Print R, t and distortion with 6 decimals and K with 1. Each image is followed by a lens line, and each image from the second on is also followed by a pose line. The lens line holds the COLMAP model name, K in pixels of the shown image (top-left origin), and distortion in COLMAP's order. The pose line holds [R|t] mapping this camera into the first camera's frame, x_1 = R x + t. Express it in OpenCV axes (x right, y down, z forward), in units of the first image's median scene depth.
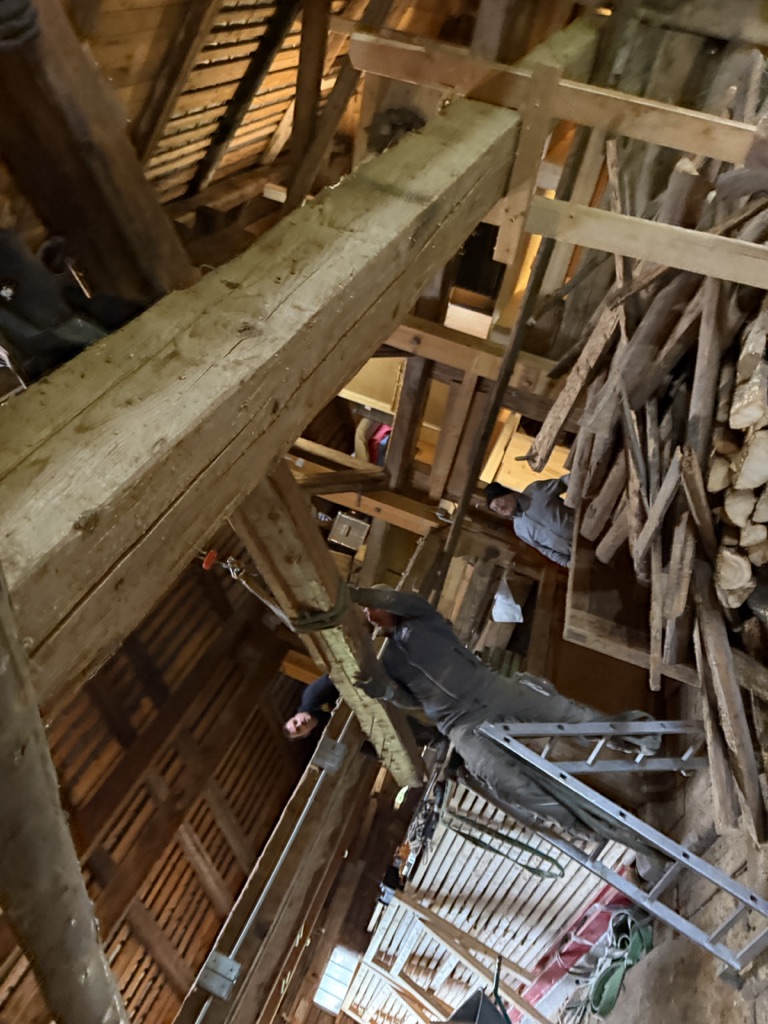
lens RADIAL K [[721.5, 0, 384.0], [0, 721.5, 512.0], [0, 0, 1]] dist [0.100654, -0.103800]
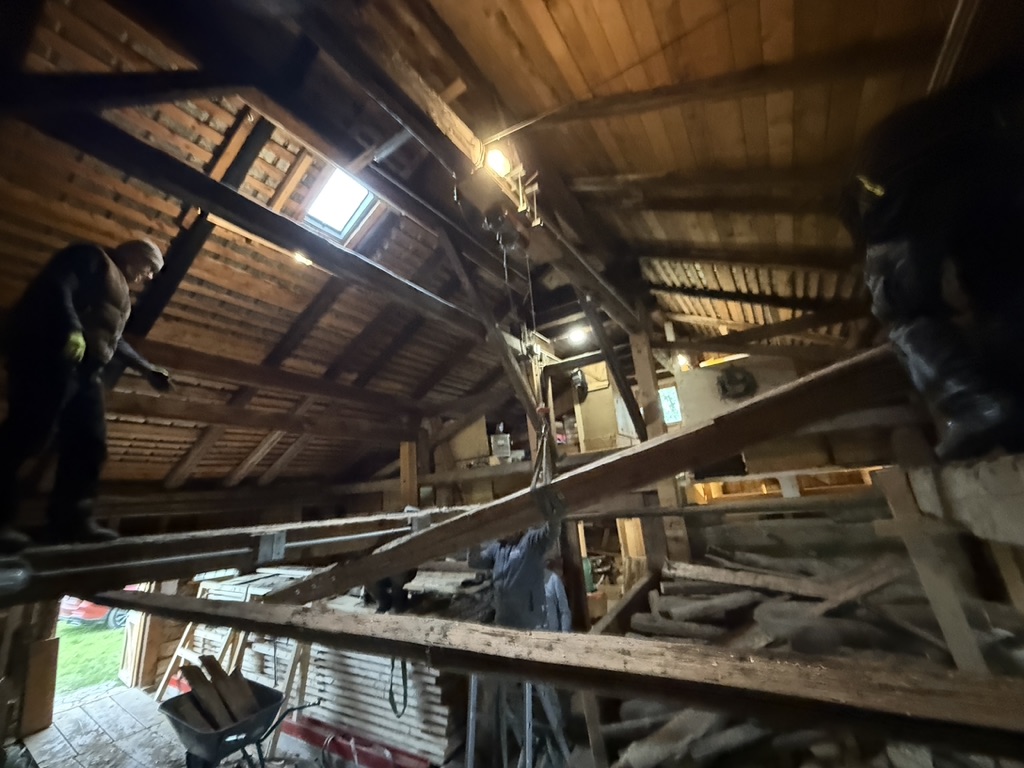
lens RADIAL K [[408.6, 0, 510.0], [0, 408.6, 386.4], [0, 0, 1]] dist [-0.000359, 0.000070]
pose [[0.416890, 0.907277, -0.055239, -0.152695], [-0.899762, 0.403288, -0.166695, 0.150421], [-0.128962, 0.119196, 0.984460, 0.124990]]
